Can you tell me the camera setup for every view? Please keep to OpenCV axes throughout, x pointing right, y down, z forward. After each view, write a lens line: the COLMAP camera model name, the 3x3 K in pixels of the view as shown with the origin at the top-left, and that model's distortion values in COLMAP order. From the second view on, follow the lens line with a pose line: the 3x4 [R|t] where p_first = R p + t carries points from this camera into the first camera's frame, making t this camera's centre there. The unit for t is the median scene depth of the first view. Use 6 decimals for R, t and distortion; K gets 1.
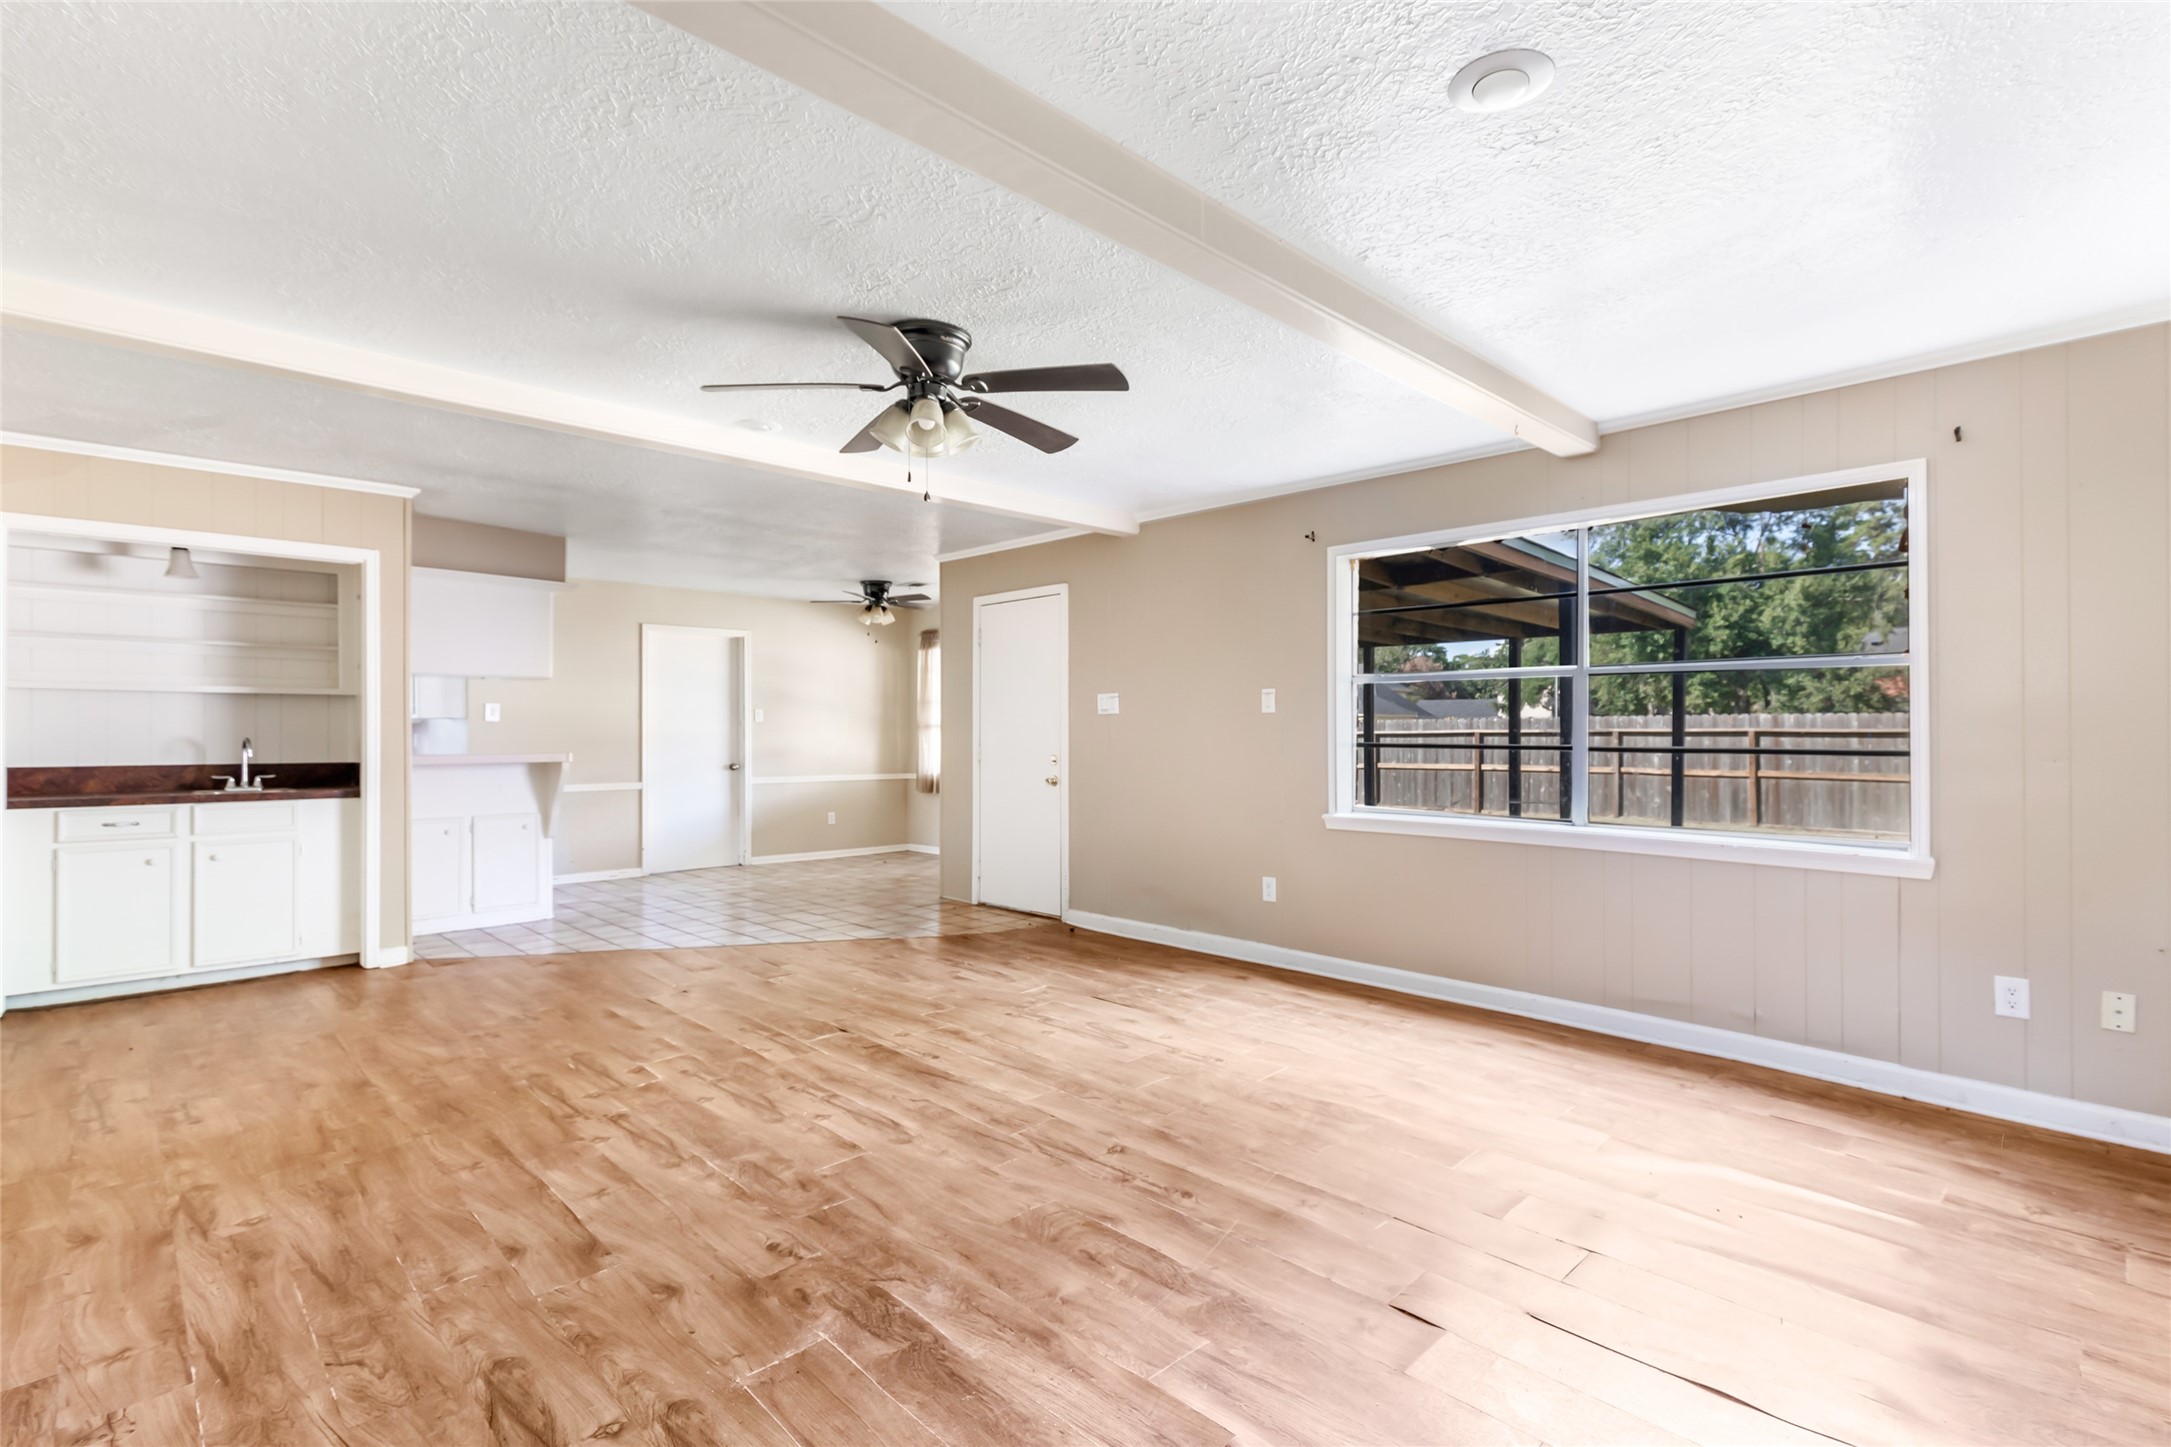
lens RADIAL K [[1010.6, 0, 1099.3], [0, 1010.6, 726.9], [0, 0, 1]] dist [0.008121, -0.000013]
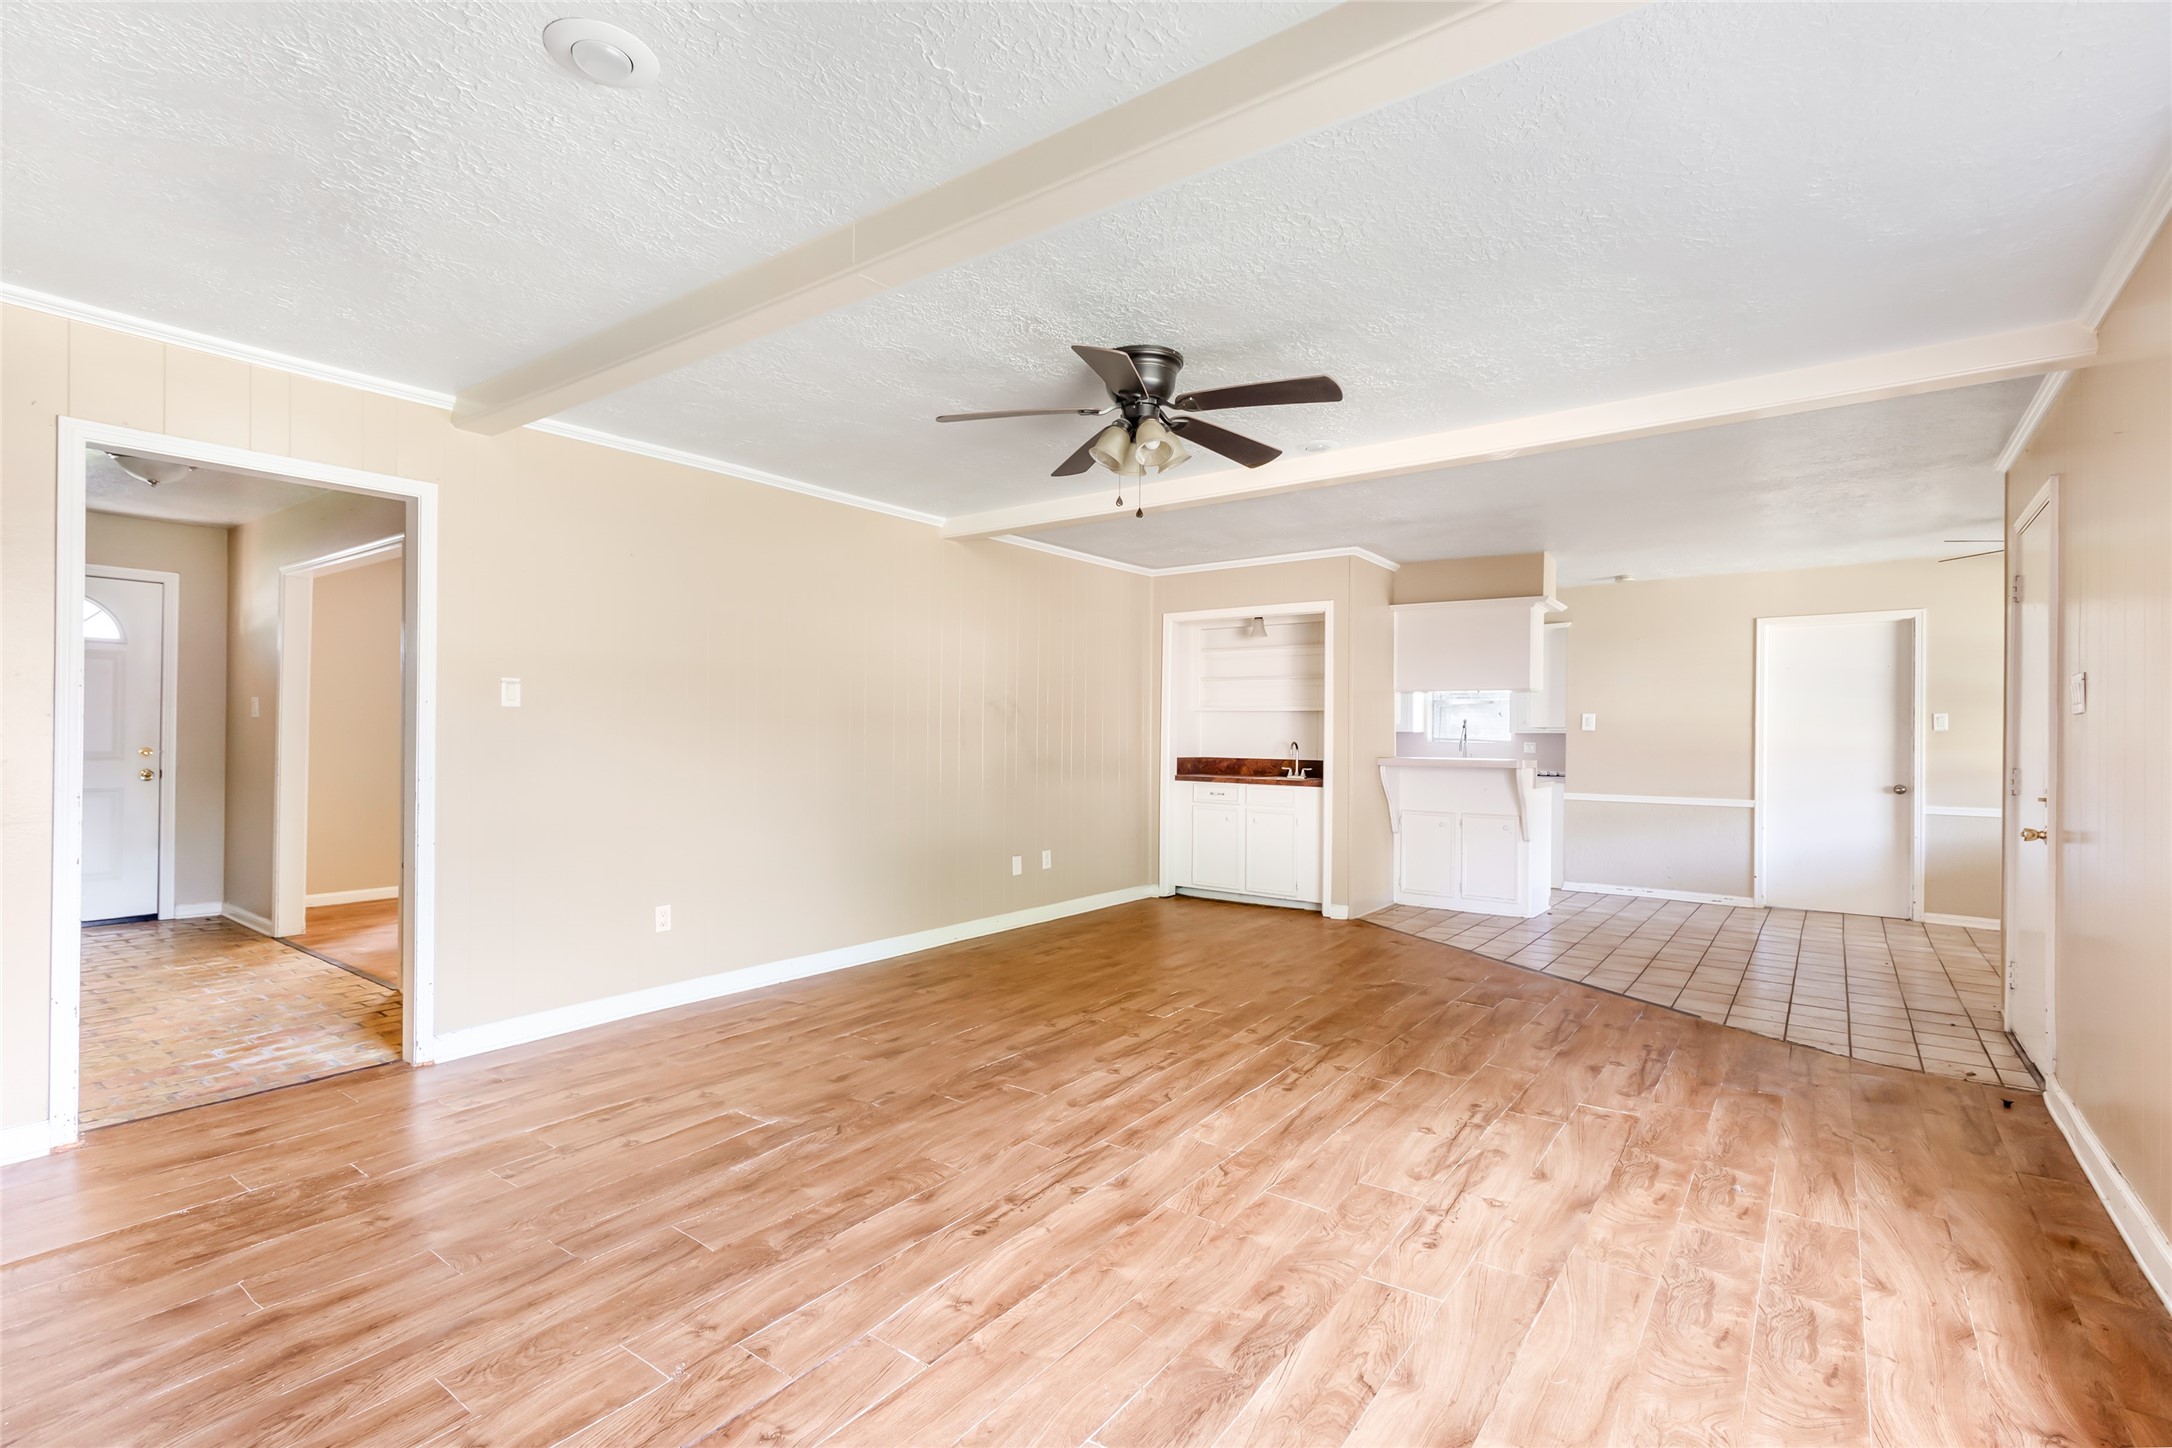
lens RADIAL K [[992.9, 0, 1085.4], [0, 992.9, 742.7], [0, 0, 1]] dist [0.007301, 0.000044]
pose [[0.152539, 0.010601, -0.988241, 0.821050], [-0.005013, 0.999938, 0.009952, -0.001238], [0.988285, 0.003436, 0.152582, 0.777638]]
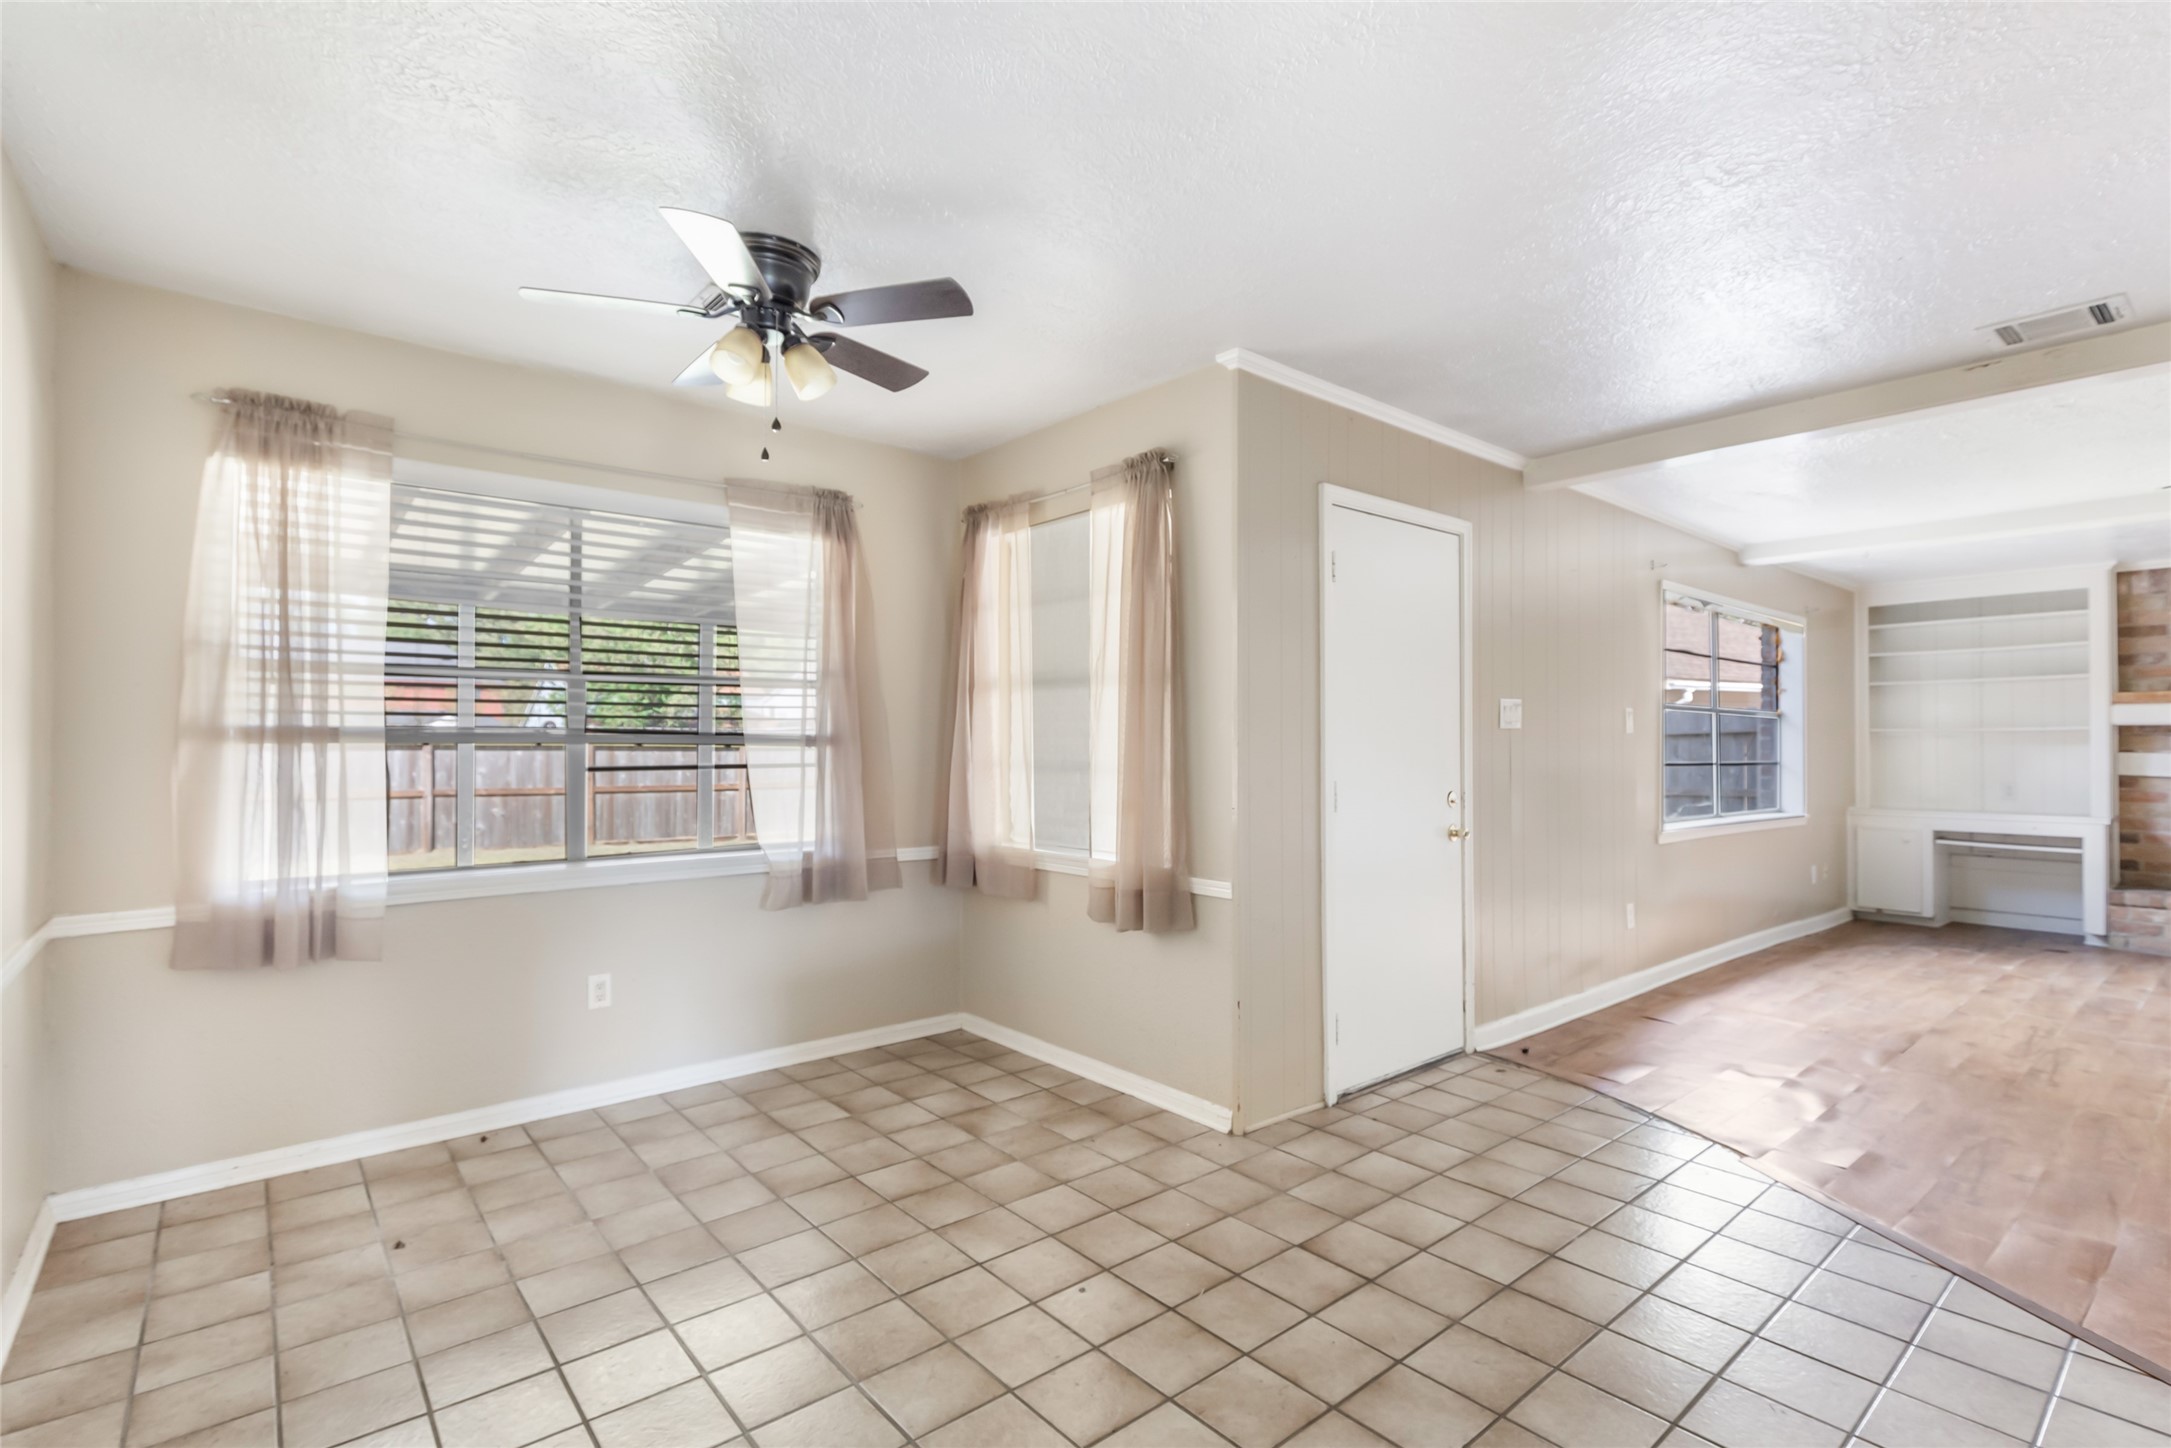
lens RADIAL K [[996.0, 0, 1068.3], [0, 996.0, 728.1], [0, 0, 1]] dist [-0.009660, 0.000479]
pose [[0.098429, 0.020439, 0.994934, -1.339254], [-0.007926, 0.999773, -0.019755, 0.006796], [-0.995113, -0.005941, 0.098568, 2.324438]]
